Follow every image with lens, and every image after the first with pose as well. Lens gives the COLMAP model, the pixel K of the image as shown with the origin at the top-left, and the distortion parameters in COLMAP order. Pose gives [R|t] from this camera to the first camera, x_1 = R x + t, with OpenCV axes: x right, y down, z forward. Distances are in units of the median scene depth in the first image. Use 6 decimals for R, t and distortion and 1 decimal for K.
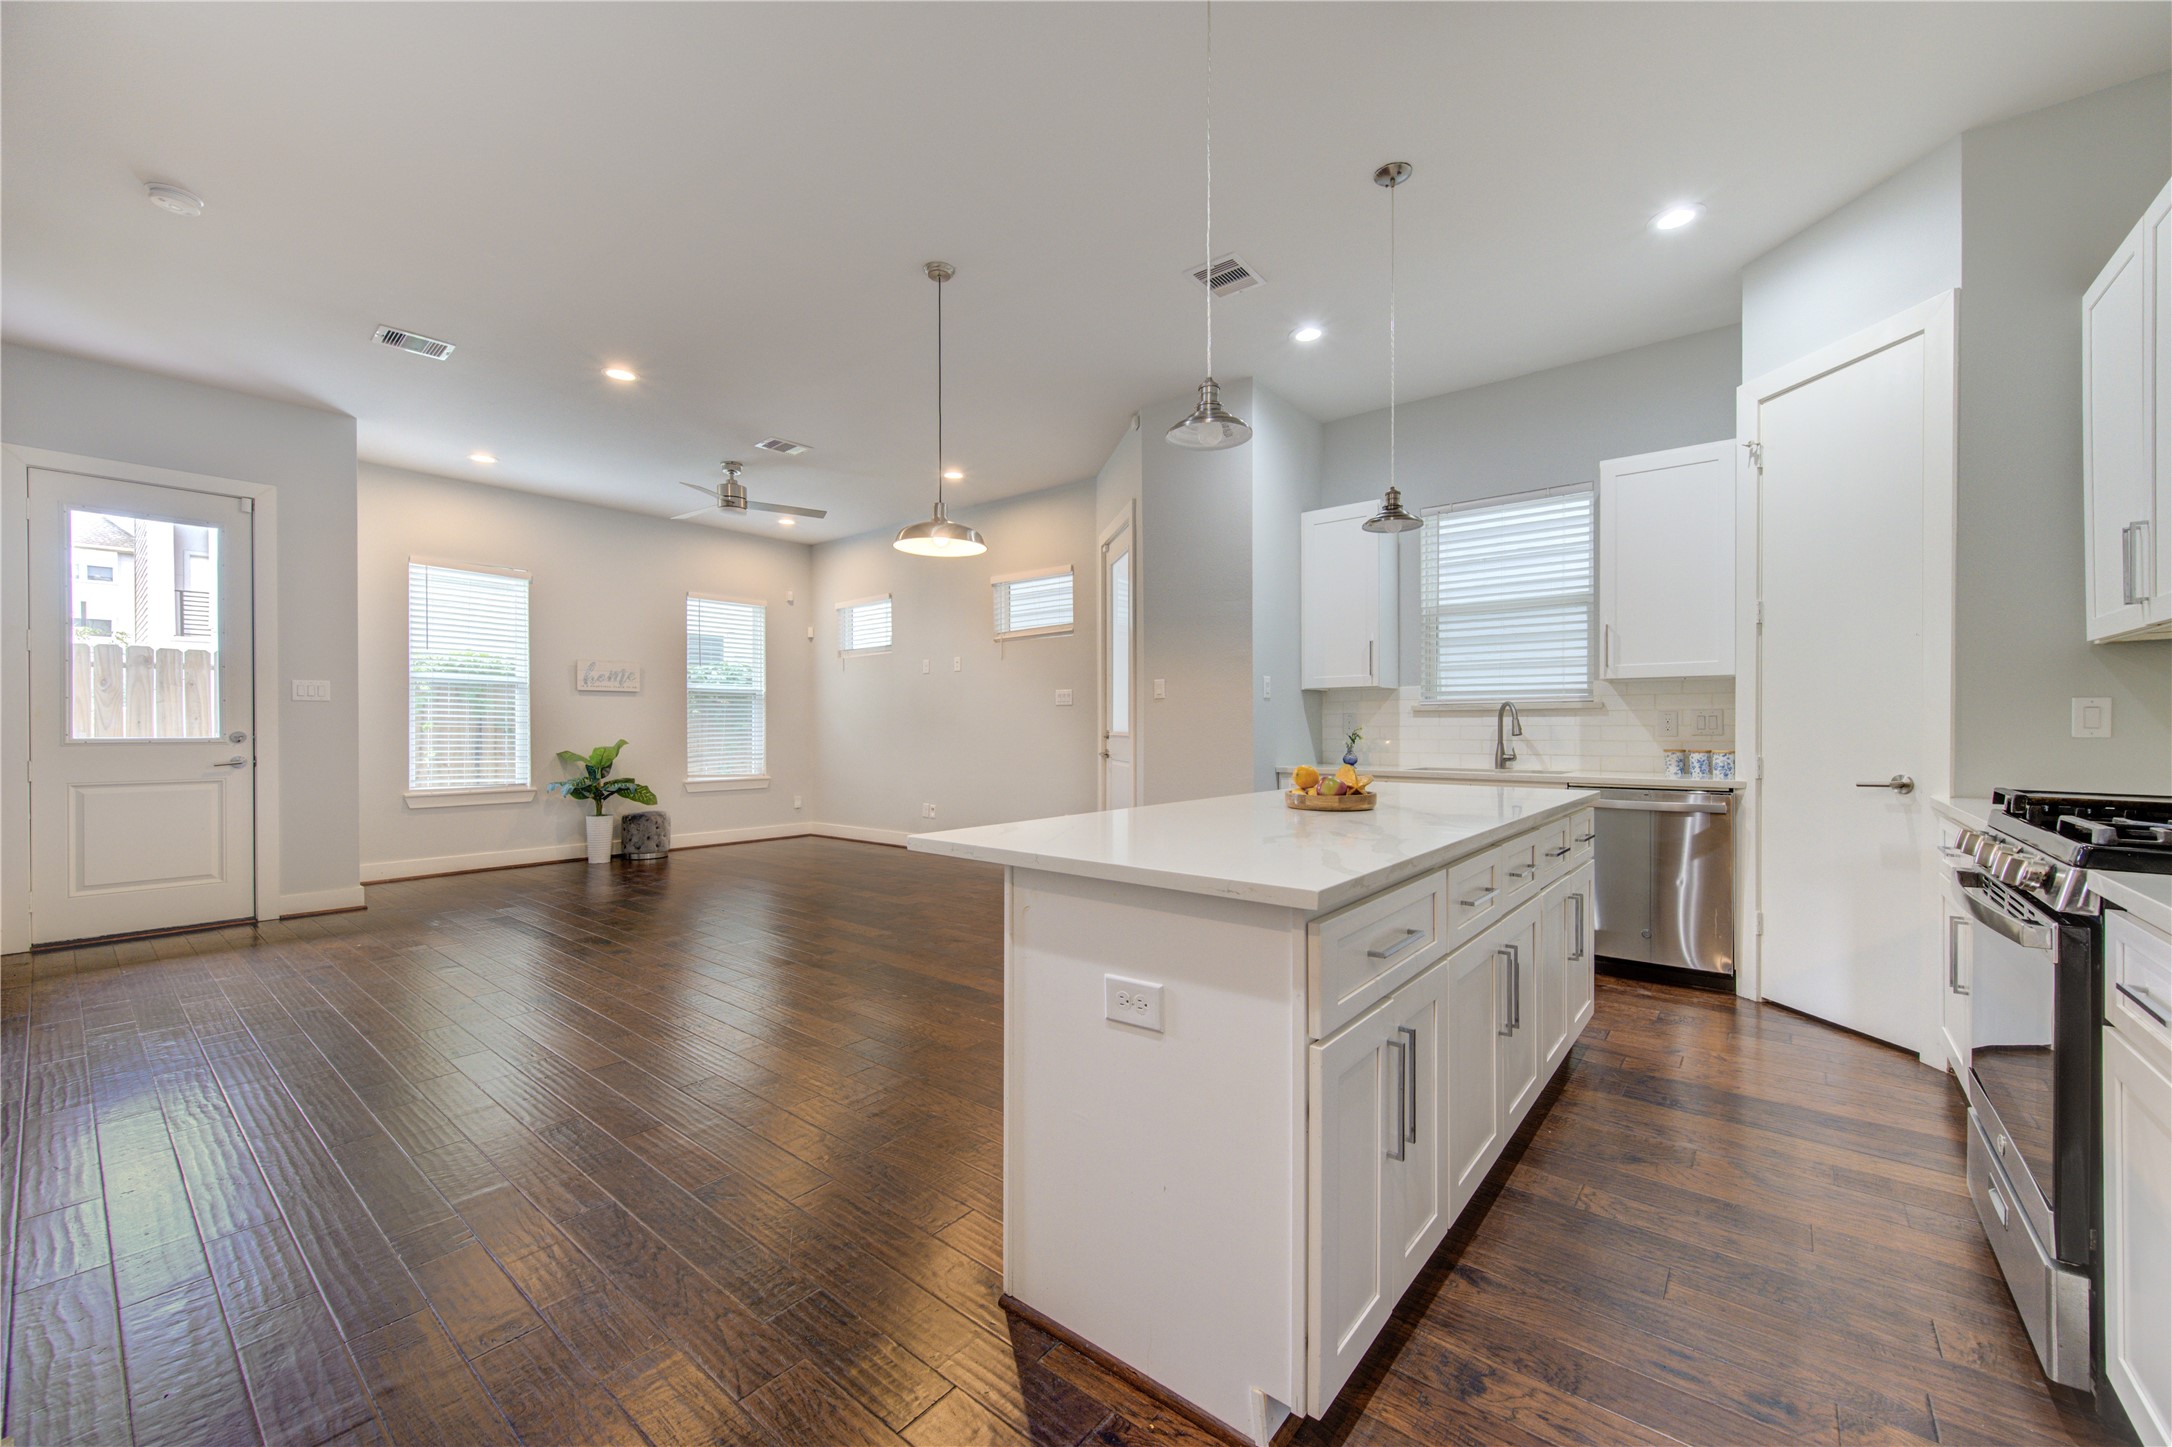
lens RADIAL K [[858.8, 0, 1094.4], [0, 858.8, 731.6], [0, 0, 1]] dist [0.000948, 0.000684]
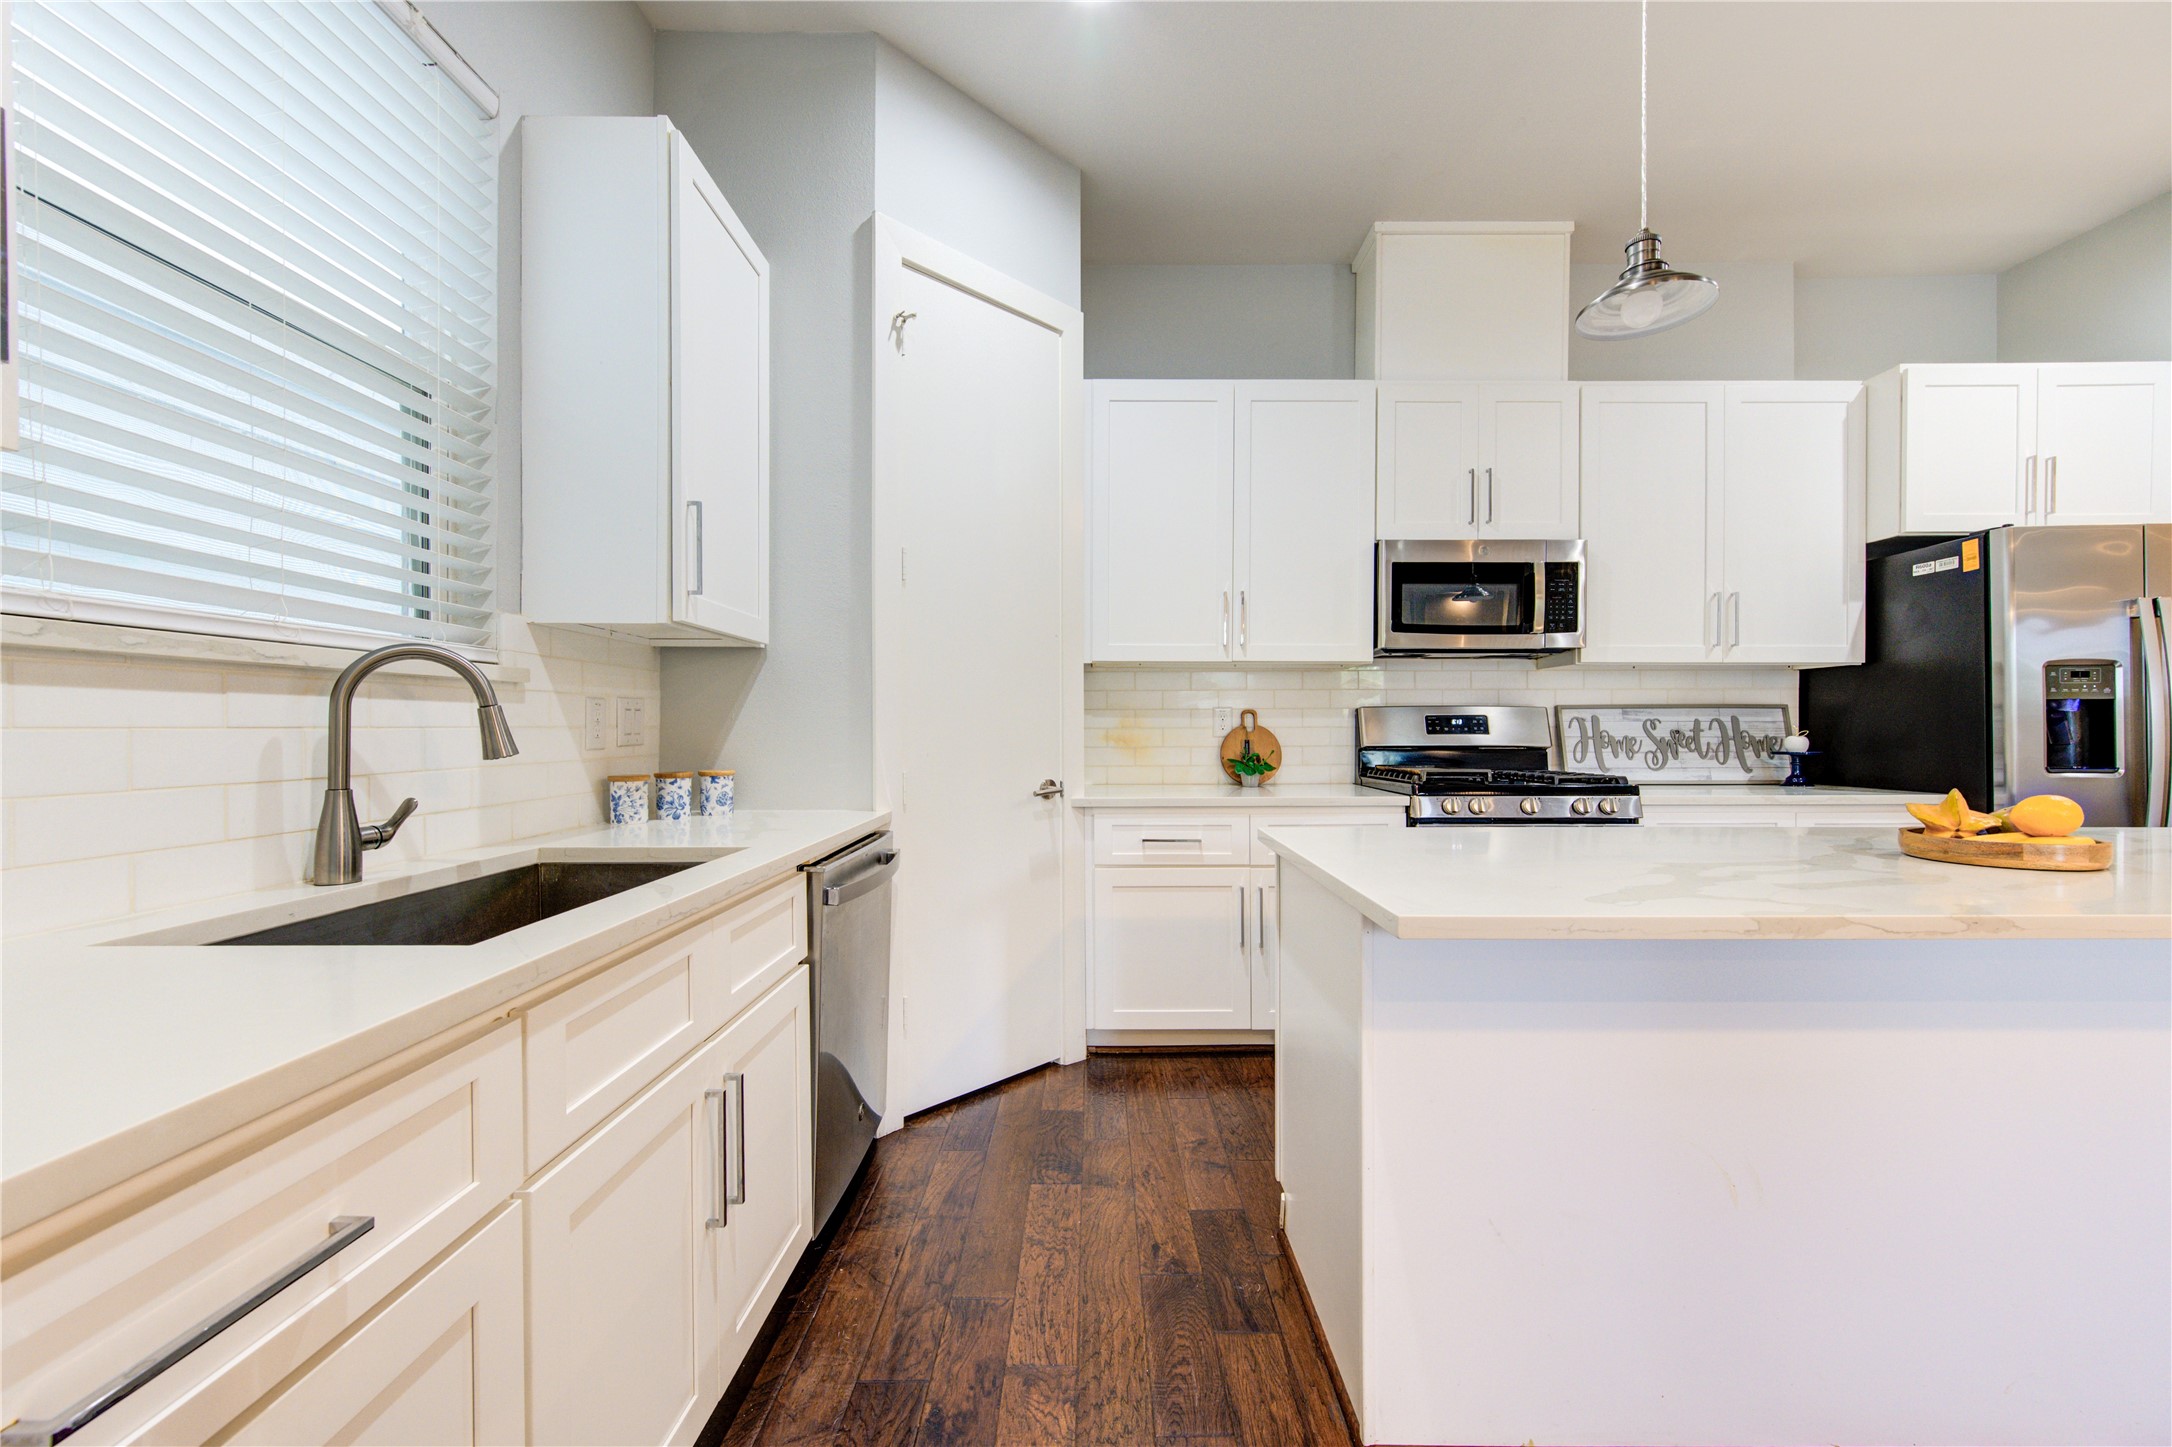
lens RADIAL K [[858.8, 0, 1114.2], [0, 858.8, 731.9], [0, 0, 1]] dist [0.000948, 0.000684]
pose [[-0.629010, -0.002094, 0.777395, 0.078585], [0.005443, 0.999960, 0.007098, -0.004813], [-0.777378, 0.008696, -0.628973, 0.804591]]
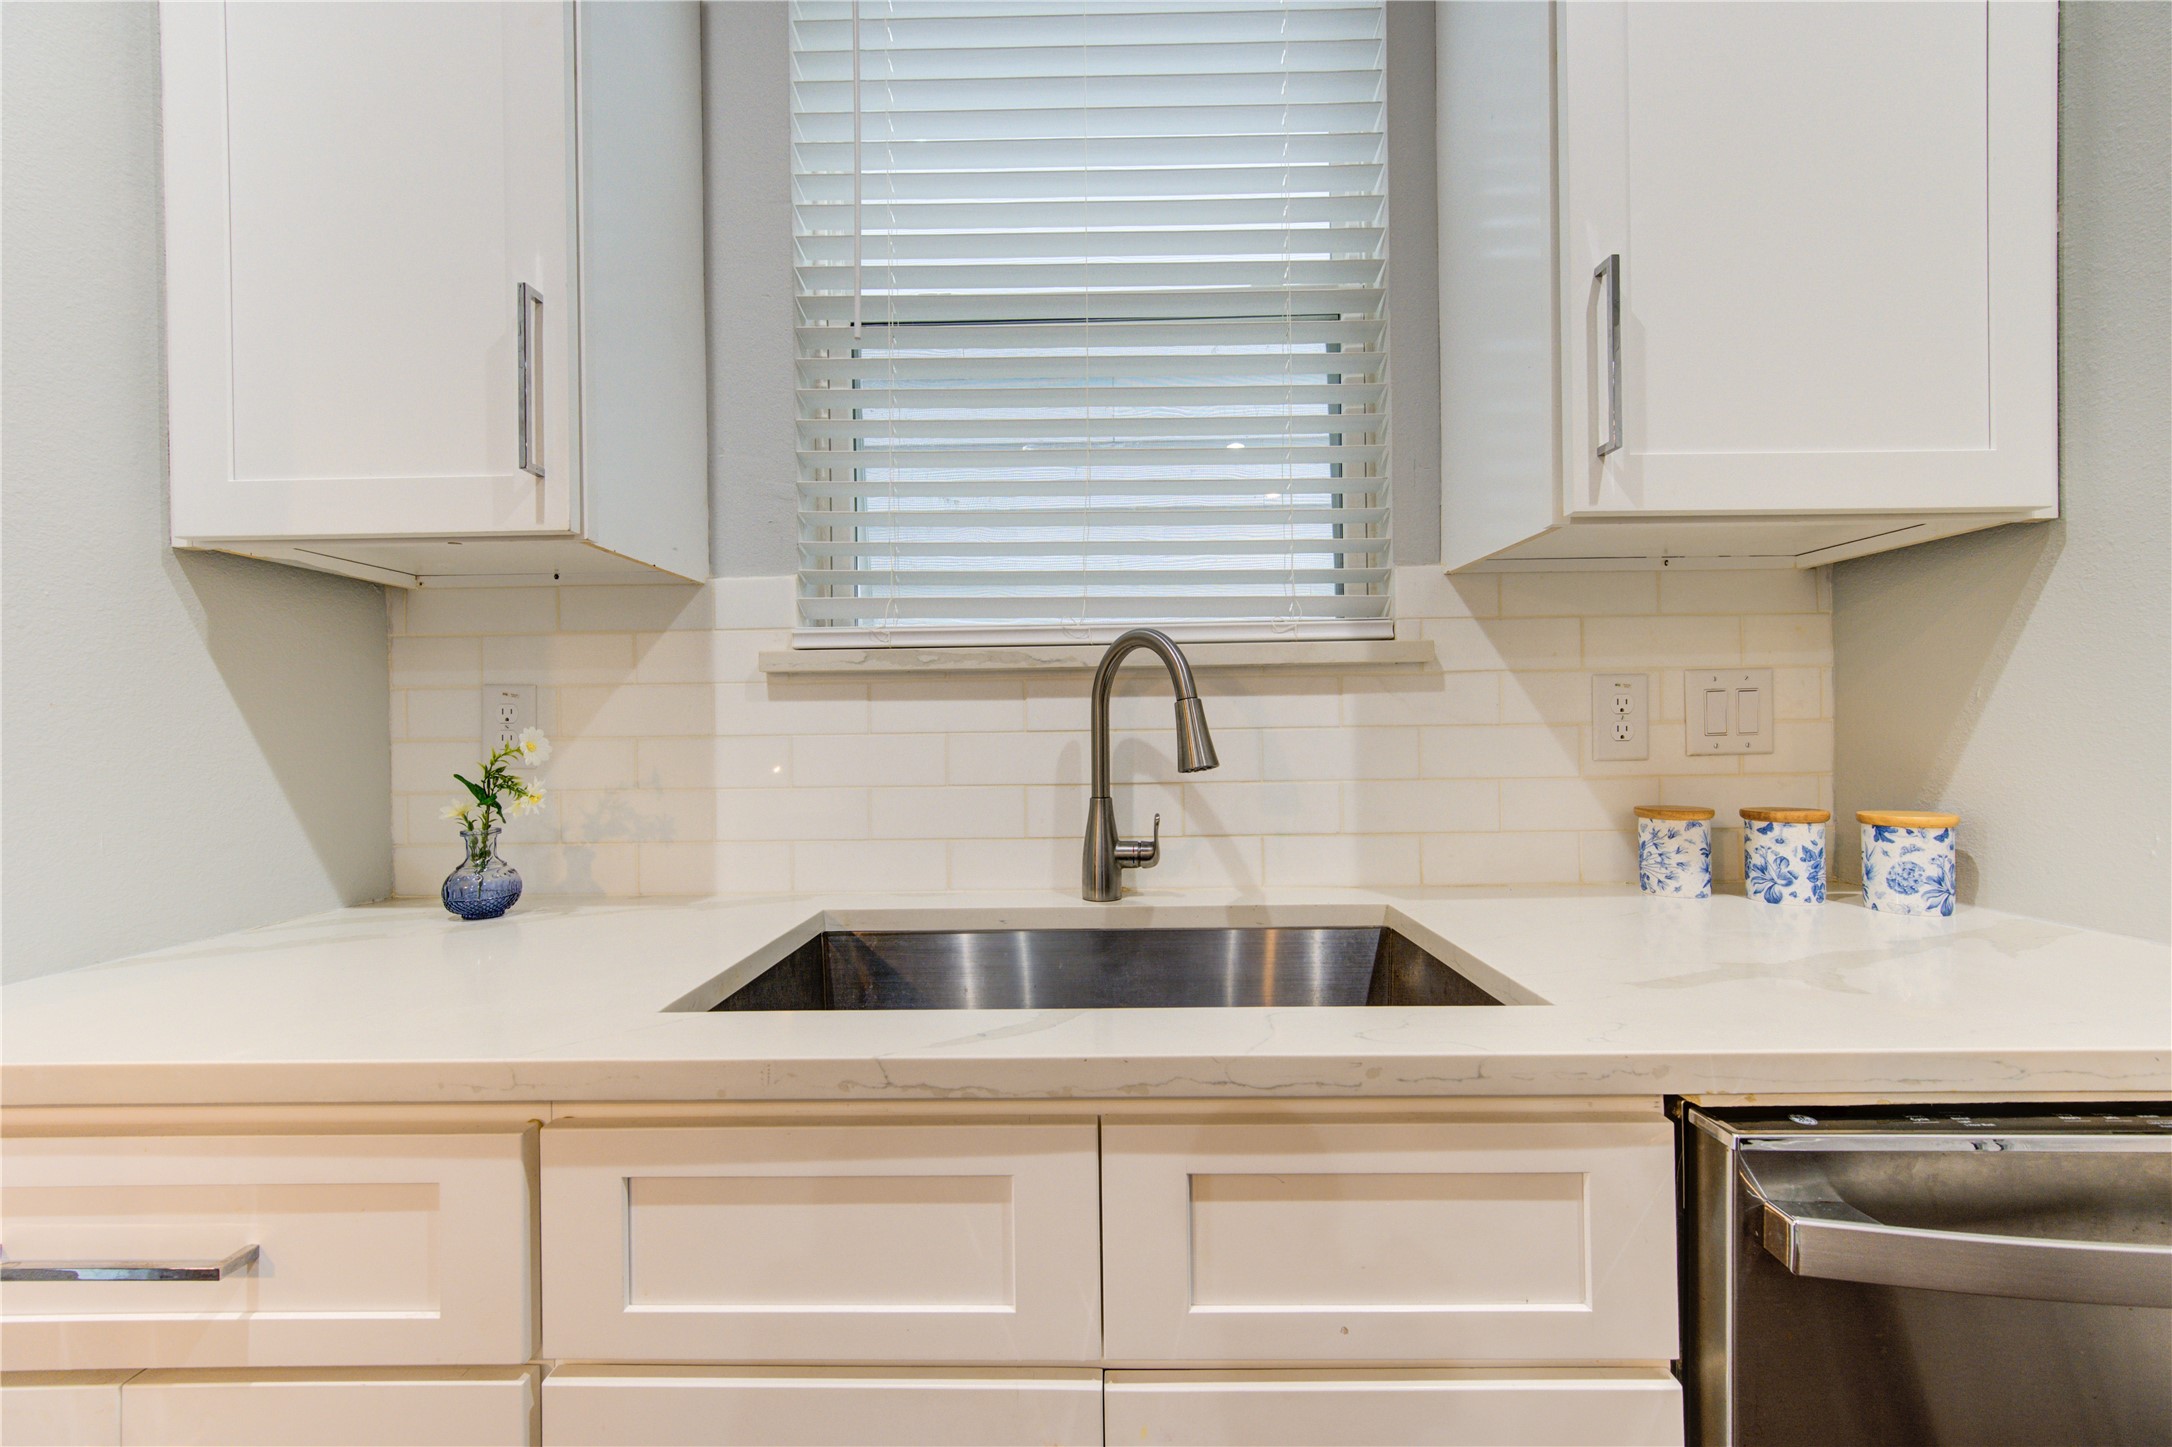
lens RADIAL K [[858.8, 0, 1081.2], [0, 858.8, 727.6], [0, 0, 1]] dist [0.000948, 0.000684]
pose [[0.799118, -0.006802, 0.601136, 0.257057], [0.014222, 0.999870, -0.007592, -0.004608], [-0.601006, 0.014616, 0.799111, 0.654603]]
